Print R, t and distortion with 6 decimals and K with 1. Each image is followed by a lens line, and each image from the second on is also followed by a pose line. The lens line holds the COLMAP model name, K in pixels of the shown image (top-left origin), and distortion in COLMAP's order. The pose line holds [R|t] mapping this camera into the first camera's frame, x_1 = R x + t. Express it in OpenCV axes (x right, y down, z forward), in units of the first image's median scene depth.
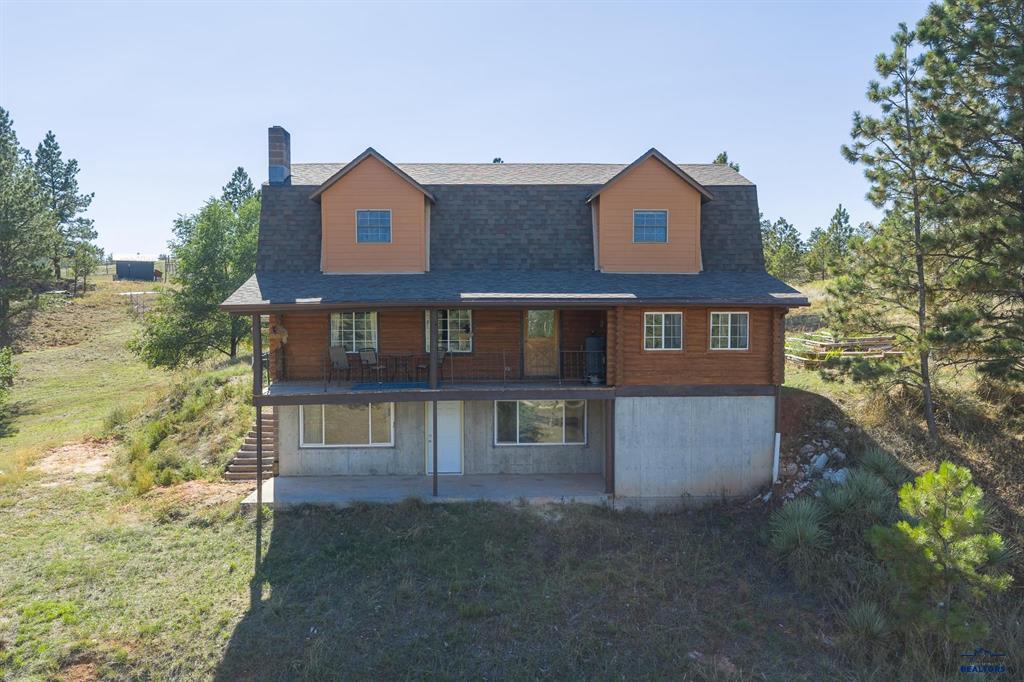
lens RADIAL K [[866.6, 0, 512.3], [0, 866.6, 339.7], [0, 0, 1]] dist [0.020937, -0.026714]
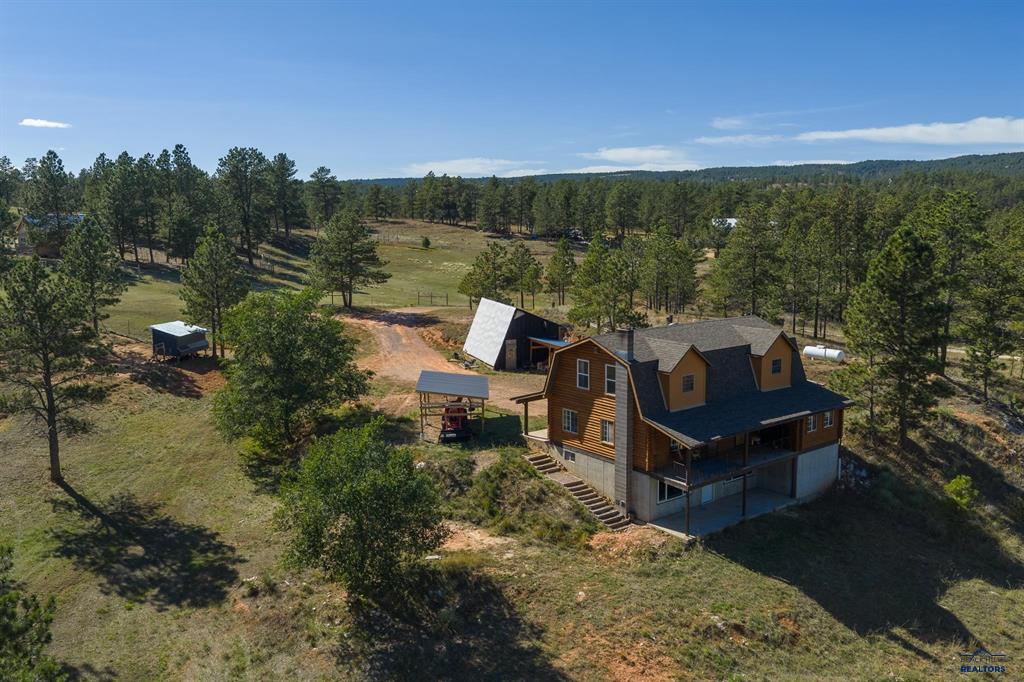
lens RADIAL K [[866.6, 0, 515.2], [0, 866.6, 343.6], [0, 0, 1]] dist [0.020937, -0.026714]
pose [[0.794626, -0.089408, 0.600479, -1.558014], [0.026298, 0.993237, 0.113086, -0.429463], [-0.606529, -0.074069, 0.791604, -0.253765]]
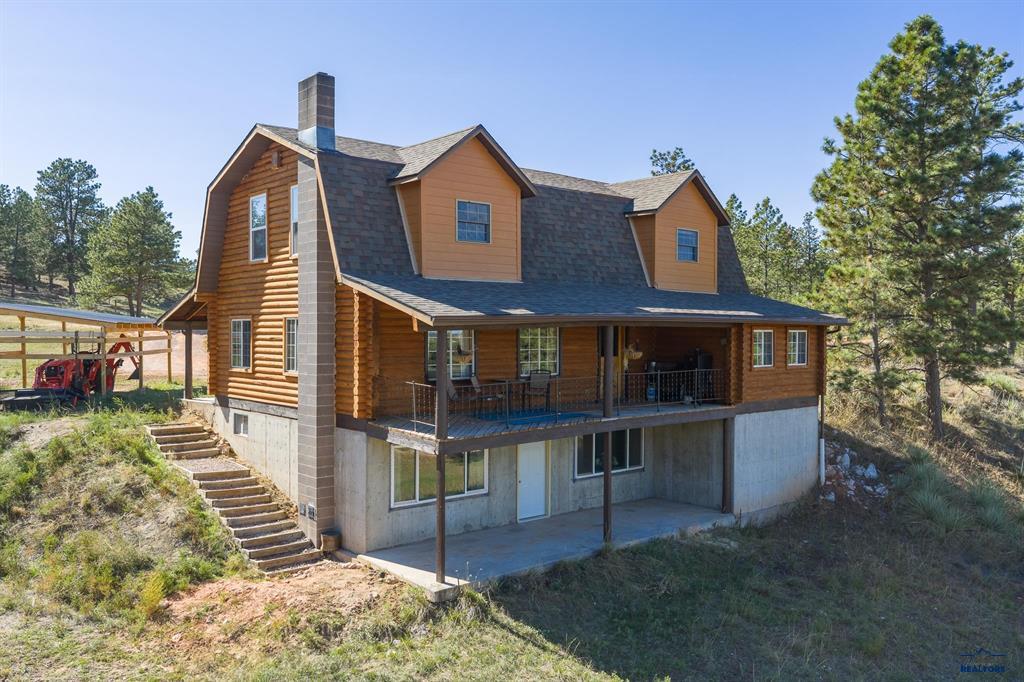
lens RADIAL K [[866.6, 0, 508.4], [0, 866.6, 340.2], [0, 0, 1]] dist [0.020937, -0.026714]
pose [[0.764187, -0.001380, 0.644993, -0.647239], [0.016984, 0.999694, -0.017983, -0.005619], [-0.644771, 0.024697, 0.763977, 0.360604]]
